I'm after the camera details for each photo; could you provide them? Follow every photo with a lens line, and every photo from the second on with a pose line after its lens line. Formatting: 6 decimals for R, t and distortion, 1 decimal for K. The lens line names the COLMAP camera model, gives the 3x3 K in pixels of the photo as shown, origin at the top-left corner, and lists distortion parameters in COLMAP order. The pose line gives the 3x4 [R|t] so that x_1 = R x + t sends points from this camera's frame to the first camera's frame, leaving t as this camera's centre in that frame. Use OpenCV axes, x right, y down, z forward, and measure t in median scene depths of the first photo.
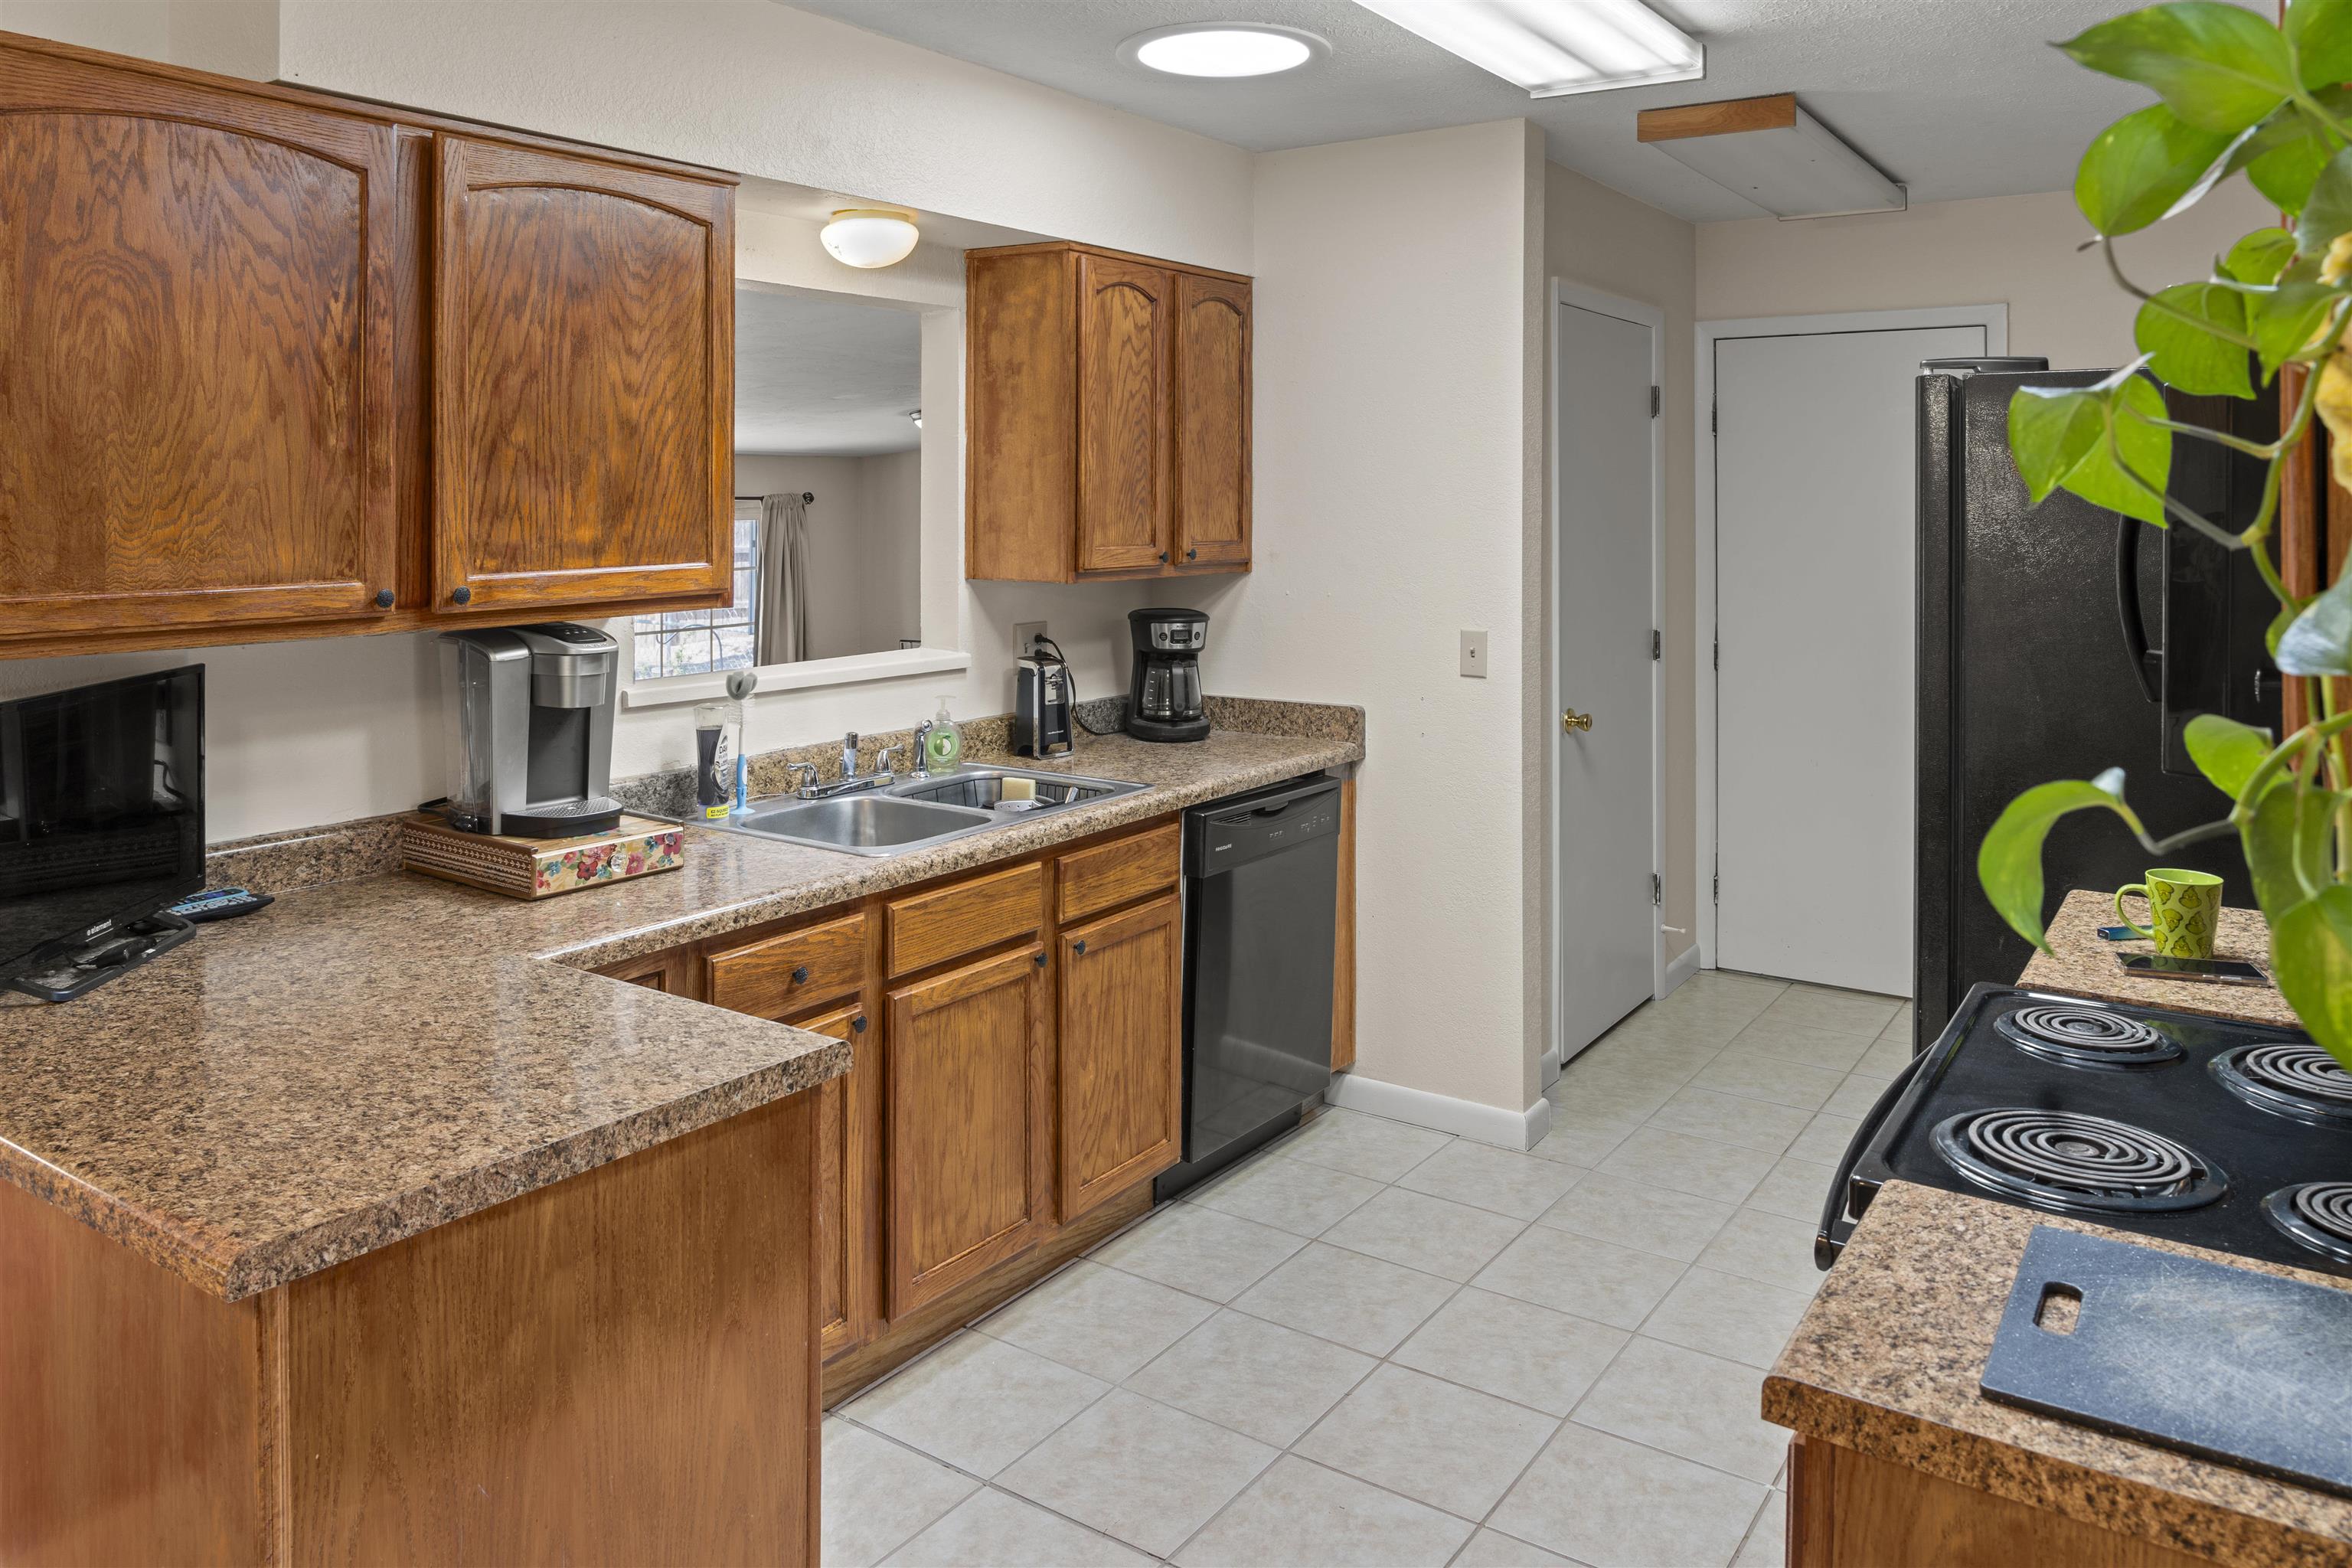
lens RADIAL K [[1666.0, 0, 1184.1], [0, 1666.0, 493.6], [0, 0, 1]] dist [-0.023242, 0.005170]
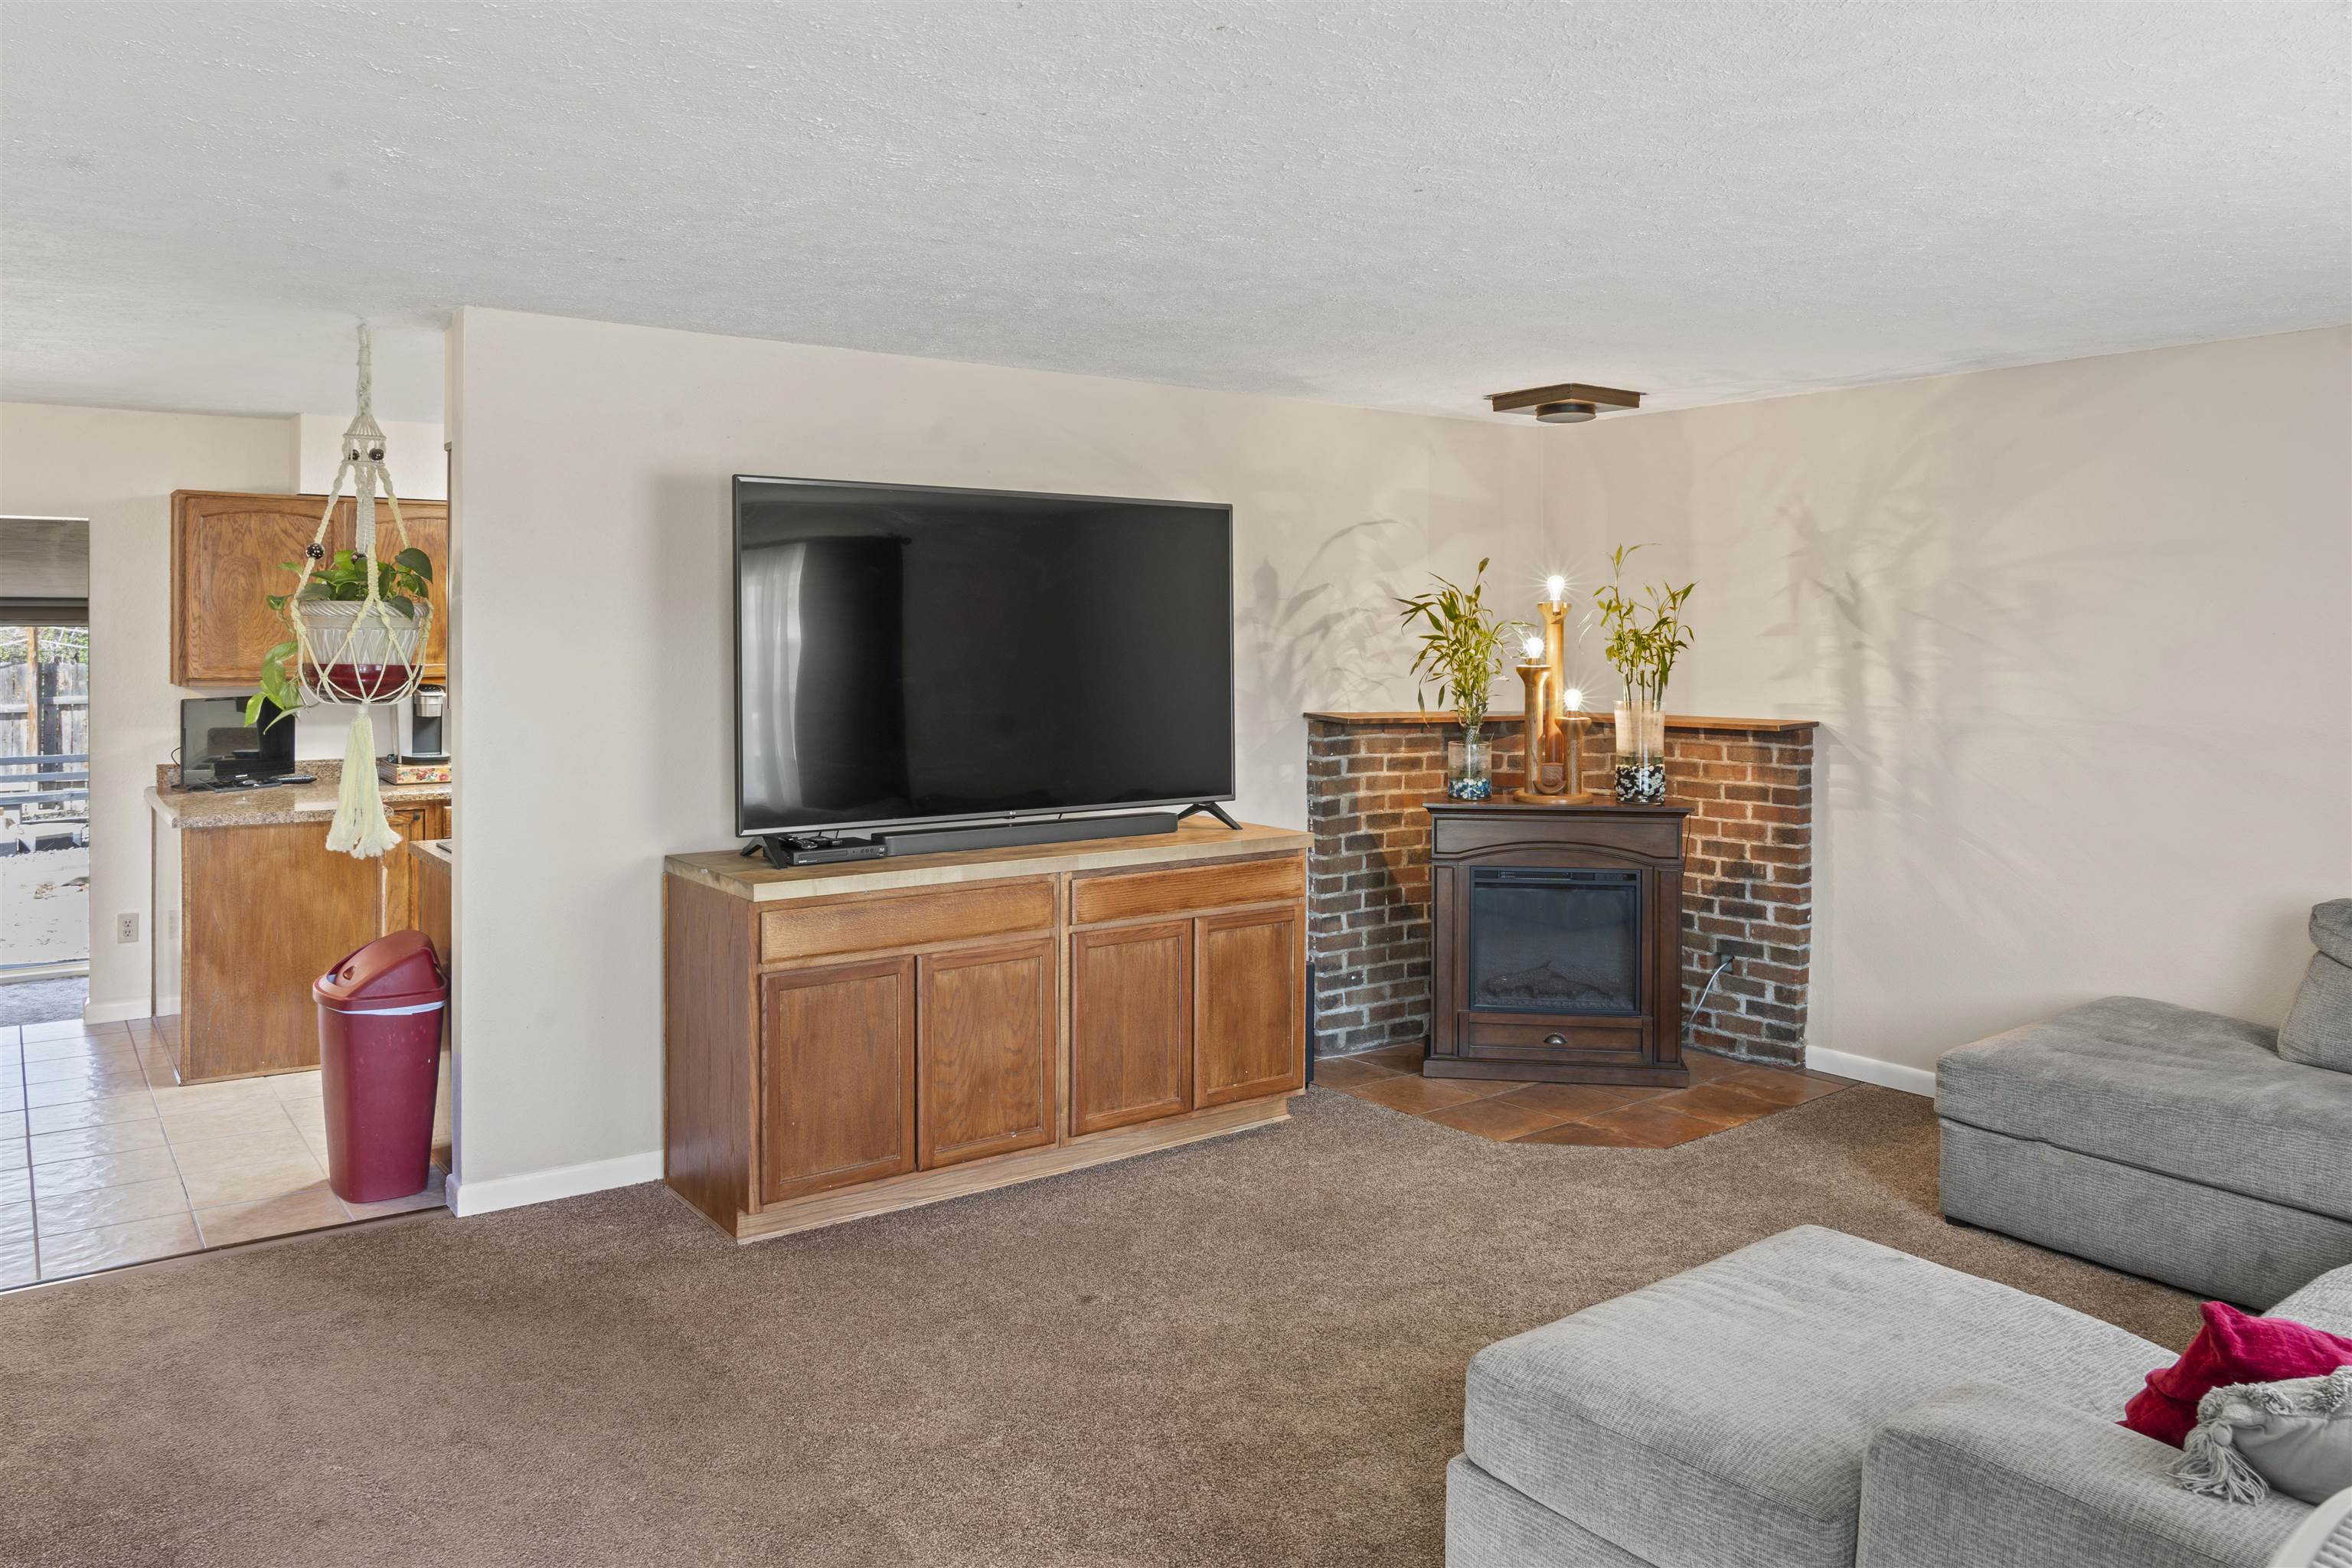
lens RADIAL K [[1632.7, 0, 1201.5], [0, 1632.7, 618.5], [0, 0, 1]] dist [-0.024594, 0.000392]
pose [[0.947288, -0.000205, -0.320384, 1.728537], [-0.001769, 0.999981, -0.005872, -0.013034], [0.320379, 0.006129, 0.947270, -1.107714]]
